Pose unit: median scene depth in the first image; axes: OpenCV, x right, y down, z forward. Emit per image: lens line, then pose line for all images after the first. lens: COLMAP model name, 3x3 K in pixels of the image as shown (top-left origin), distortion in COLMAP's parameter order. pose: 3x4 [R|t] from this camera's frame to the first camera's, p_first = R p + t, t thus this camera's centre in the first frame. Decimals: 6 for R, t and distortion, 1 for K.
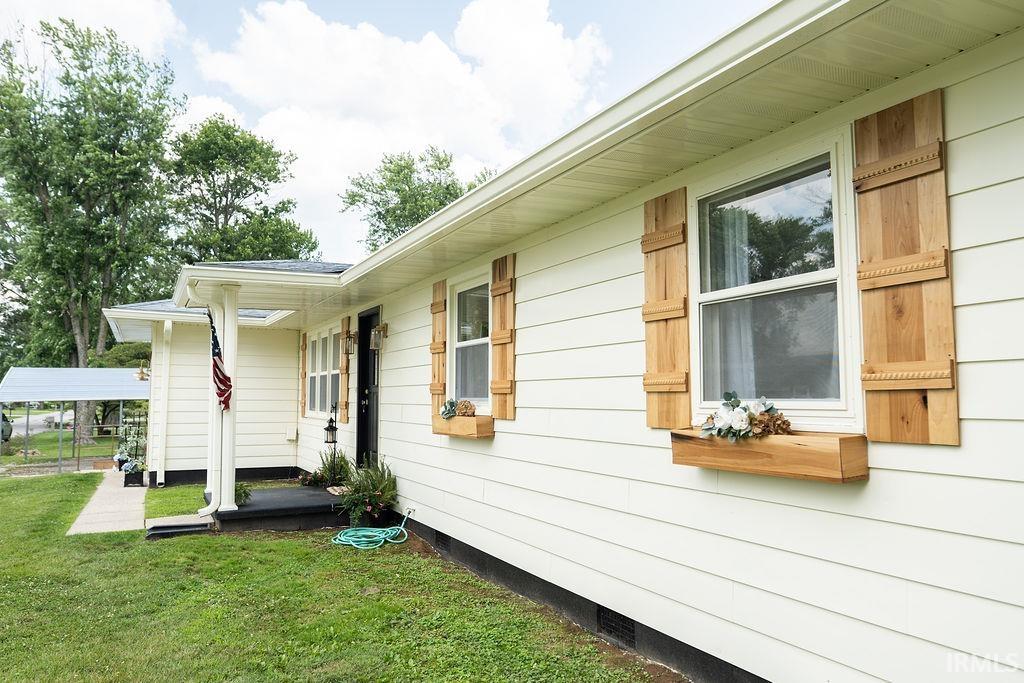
lens RADIAL K [[716.8, 0, 510.9], [0, 716.8, 343.8], [0, 0, 1]] dist [0.003050, -0.002521]
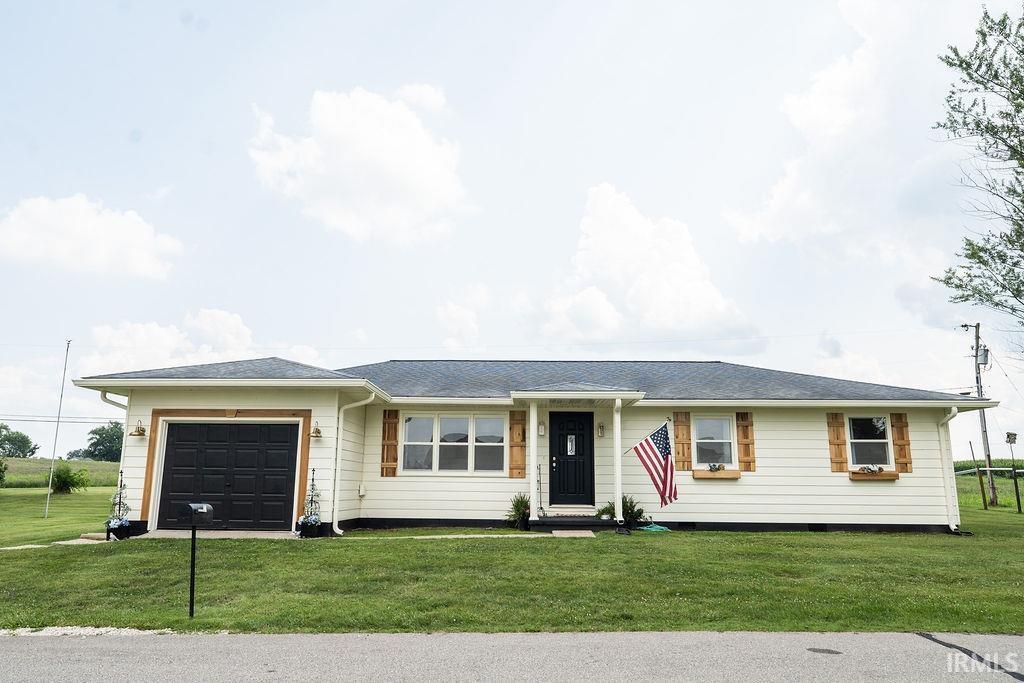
lens RADIAL K [[716.8, 0, 510.9], [0, 716.8, 343.8], [0, 0, 1]] dist [0.003050, -0.002521]
pose [[0.479602, 0.207633, 0.852567, -5.619663], [-0.075072, 0.977748, -0.195889, 0.454534], [-0.874269, 0.029945, 0.484517, 0.852786]]
